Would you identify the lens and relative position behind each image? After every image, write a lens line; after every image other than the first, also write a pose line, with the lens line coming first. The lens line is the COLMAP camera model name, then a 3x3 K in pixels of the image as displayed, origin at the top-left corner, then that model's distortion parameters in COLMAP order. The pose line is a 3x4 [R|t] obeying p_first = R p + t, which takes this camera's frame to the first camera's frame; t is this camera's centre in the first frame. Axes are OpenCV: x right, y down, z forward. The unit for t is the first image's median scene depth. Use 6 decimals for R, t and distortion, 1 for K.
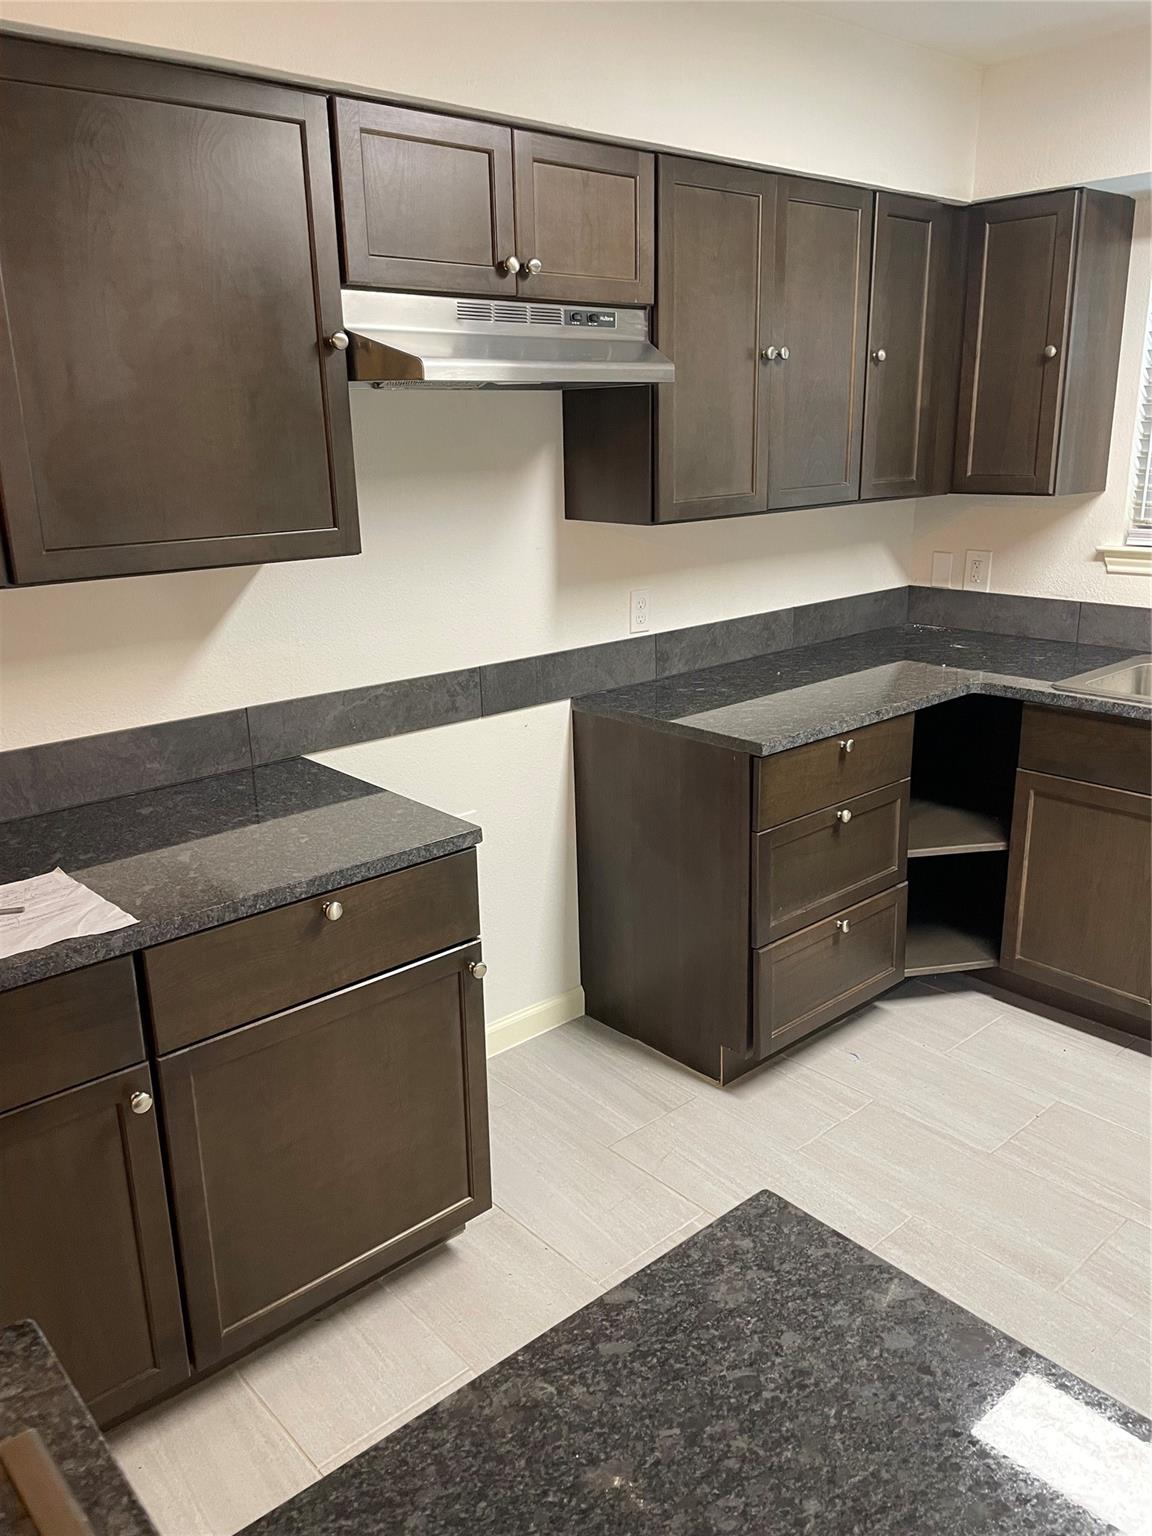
lens RADIAL K [[1167.5, 0, 577.9], [0, 1167.5, 773.2], [0, 0, 1]] dist [0.050823, -0.051549]
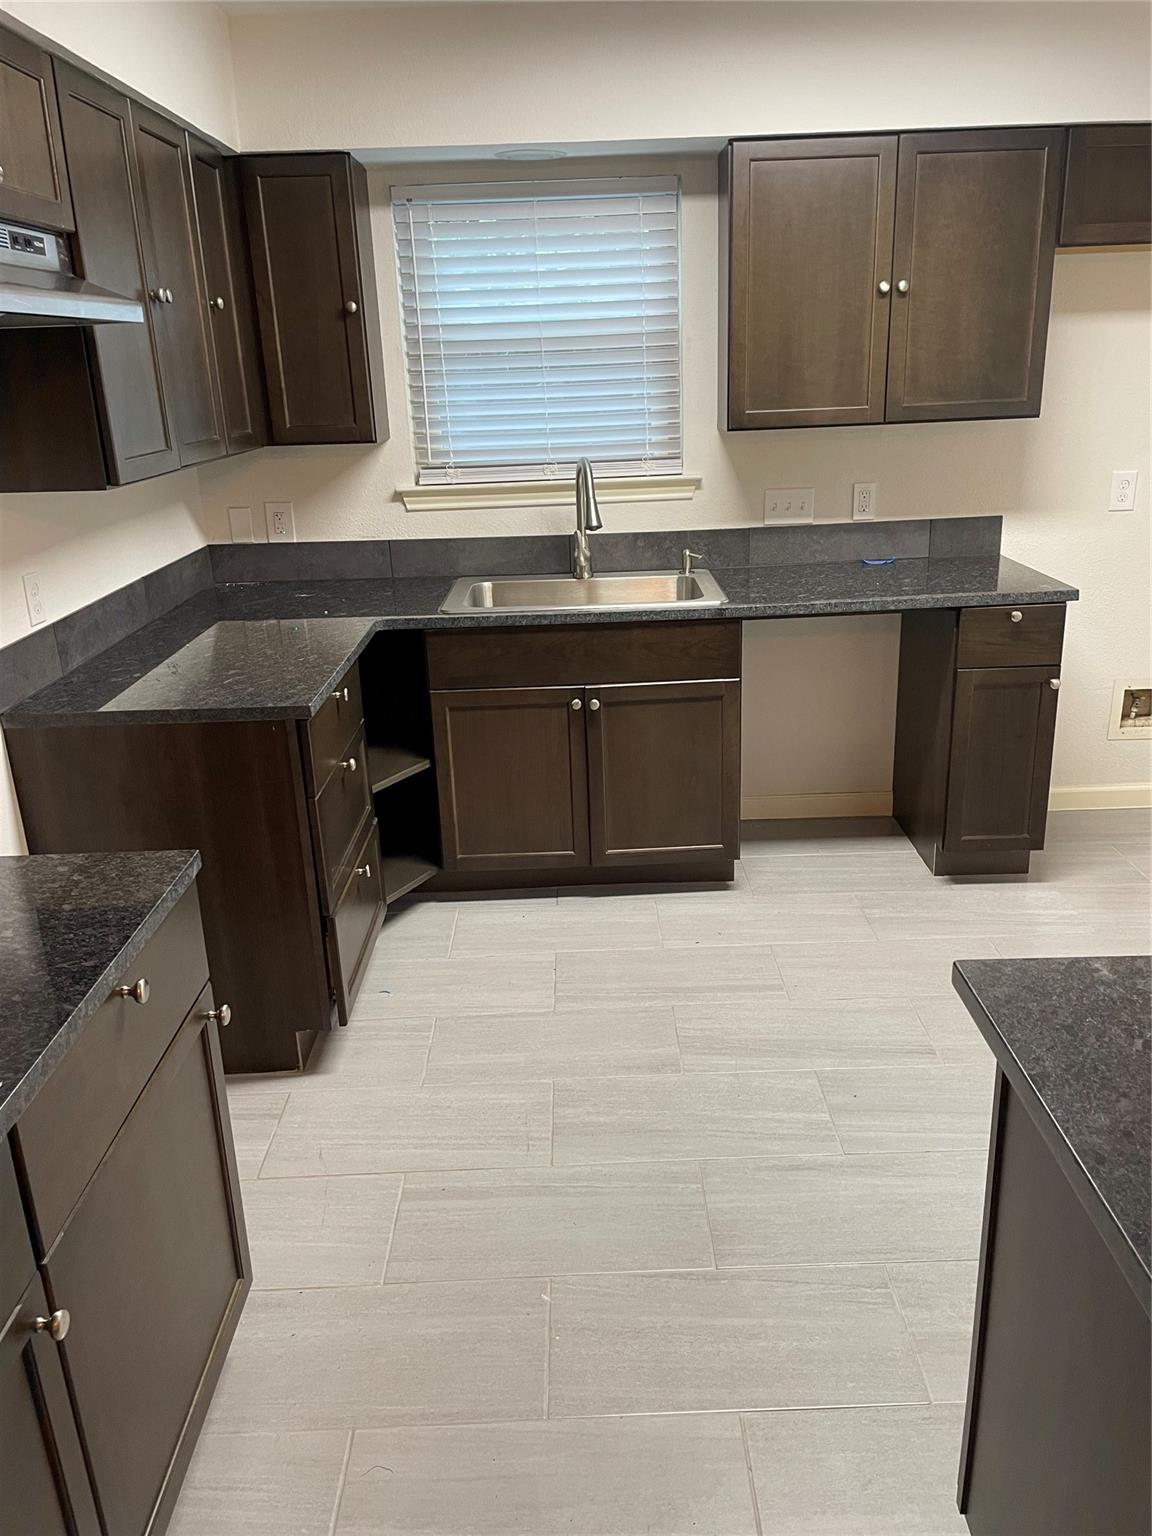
lens RADIAL K [[1167.5, 0, 610.9], [0, 1167.5, 771.2], [0, 0, 1]] dist [0.050823, -0.051549]
pose [[0.642678, -0.251098, 0.723820, -0.321383], [0.232591, 0.964122, 0.127944, -0.031511], [-0.729977, 0.086127, 0.678023, 0.132875]]
